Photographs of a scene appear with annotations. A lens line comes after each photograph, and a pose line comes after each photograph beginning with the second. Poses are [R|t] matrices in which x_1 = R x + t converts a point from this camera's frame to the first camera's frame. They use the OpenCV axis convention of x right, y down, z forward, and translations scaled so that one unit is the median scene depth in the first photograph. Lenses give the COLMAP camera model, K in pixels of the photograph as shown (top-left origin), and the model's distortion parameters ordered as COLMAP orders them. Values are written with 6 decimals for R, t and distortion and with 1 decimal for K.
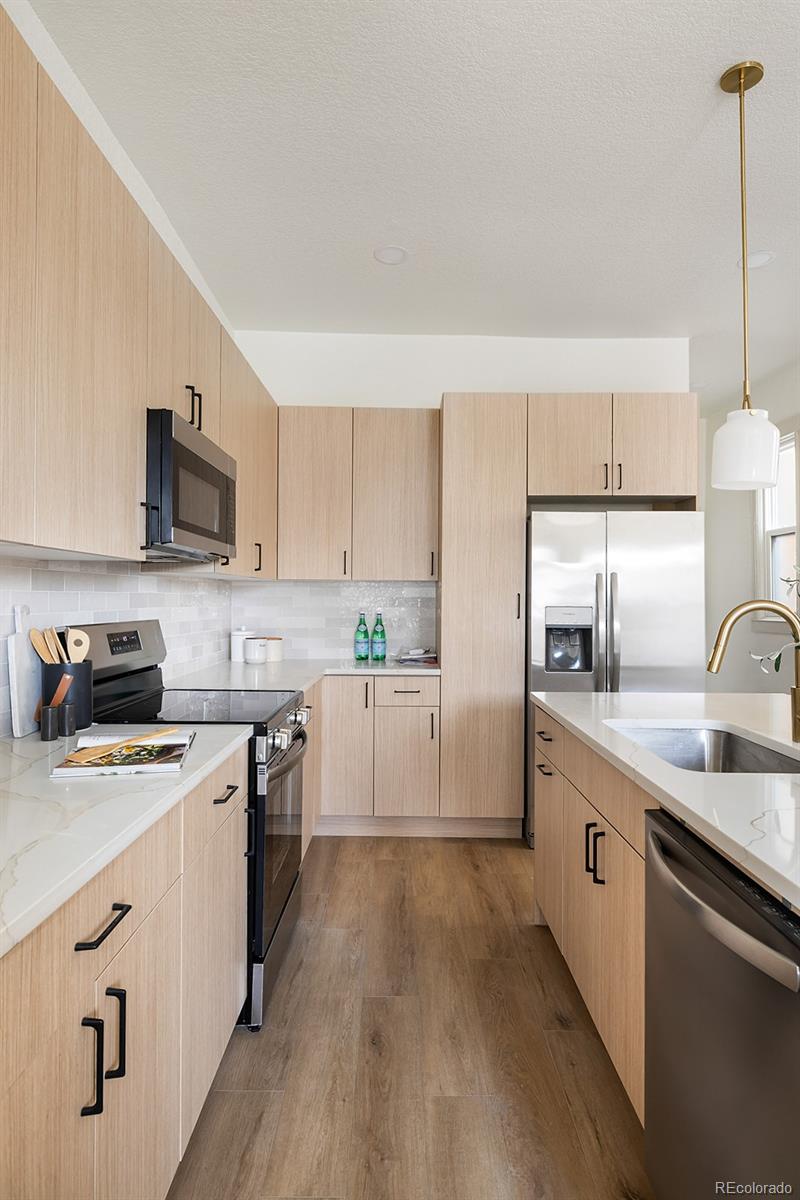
lens RADIAL K [[691.5, 0, 398.0], [0, 691.5, 607.6], [0, 0, 1]] dist [0.010099, 0.001587]
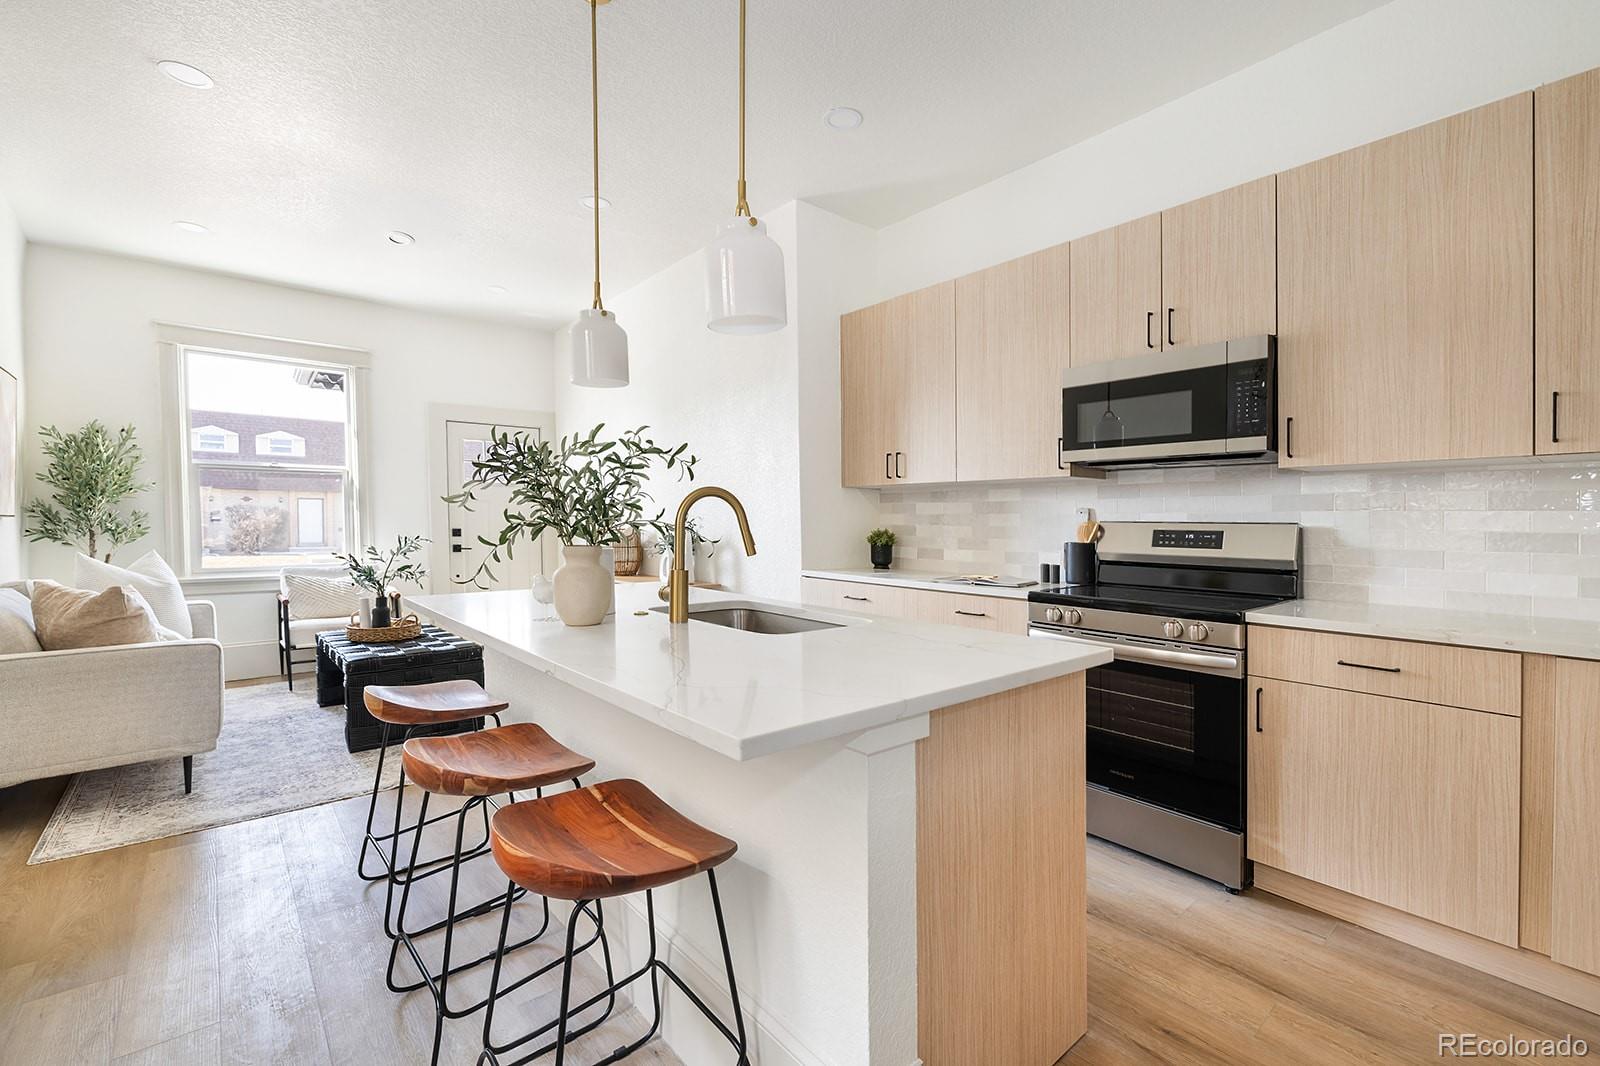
lens RADIAL K [[684.2, 0, 788.7], [0, 684.2, 532.1], [0, 0, 1]] dist [0.002429, 0.000047]
pose [[-0.771962, -0.000793, -0.635669, 0.560658], [-0.017057, 0.999665, 0.019467, 0.018776], [0.635440, 0.025870, -0.771717, 0.959722]]
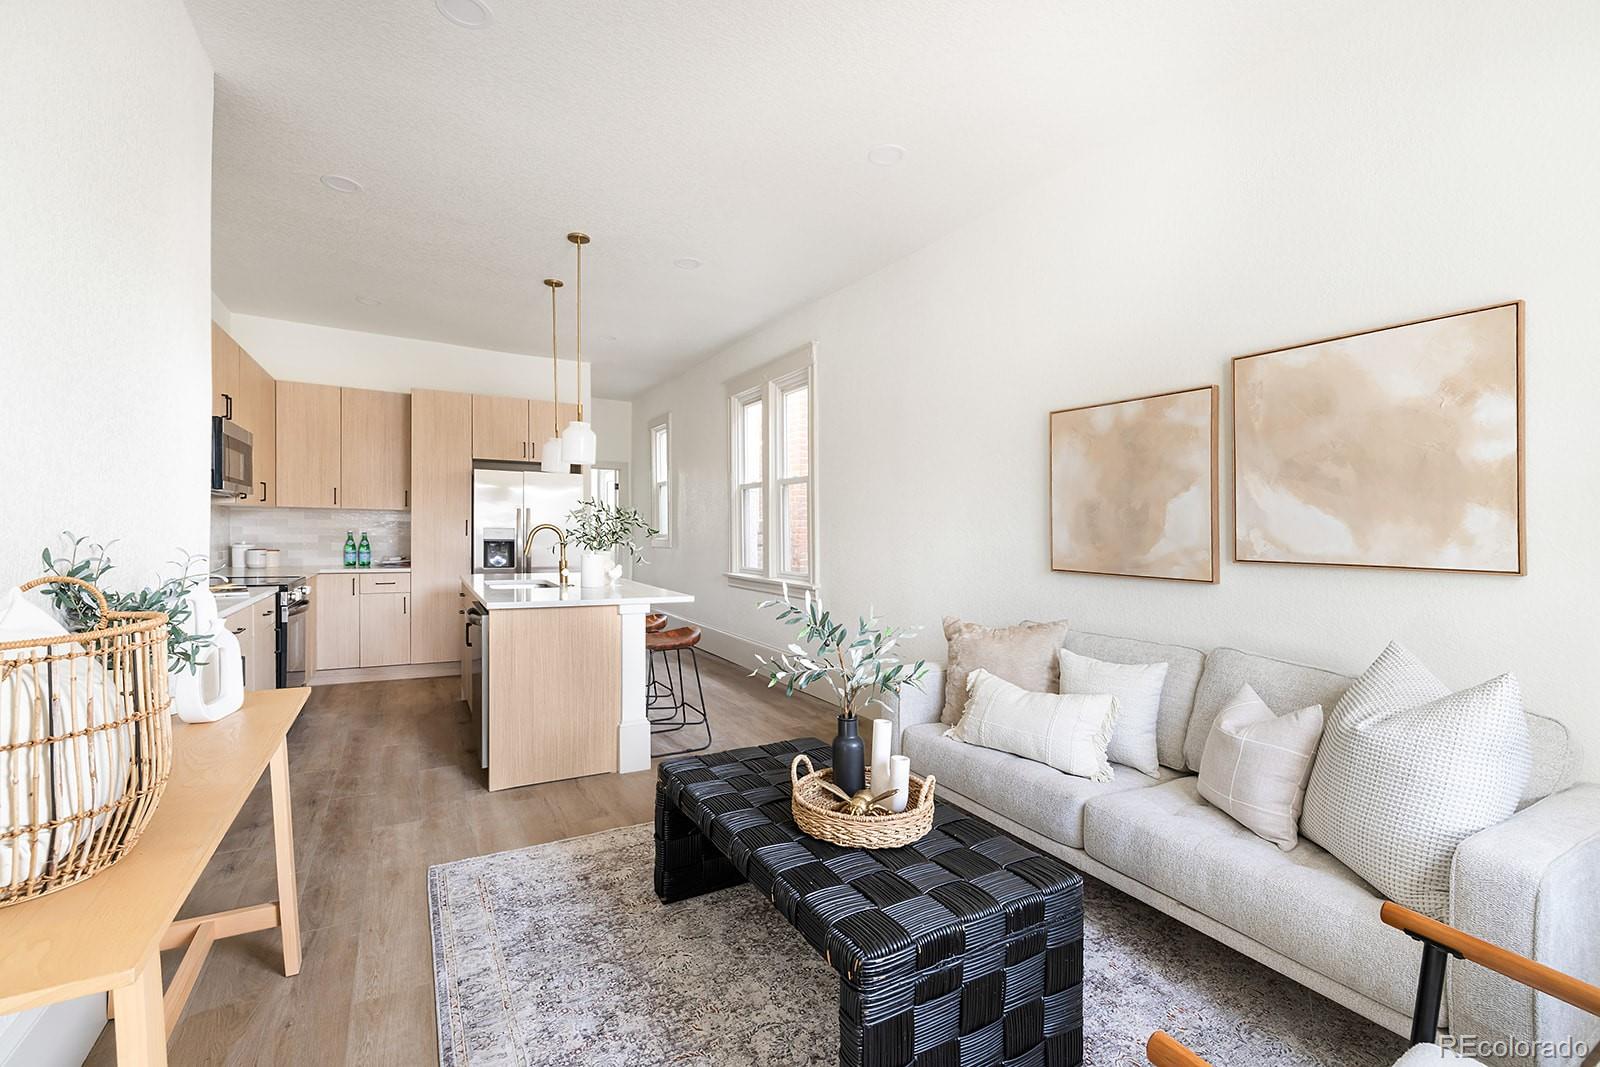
lens RADIAL K [[684.2, 0, 797.0], [0, 684.2, 550.6], [0, 0, 1]] dist [0.002429, 0.000047]
pose [[0.869337, -0.005610, 0.494188, 0.056268], [-0.006210, 0.999733, 0.022273, 0.010556], [-0.494181, -0.022432, 0.869070, -0.750614]]
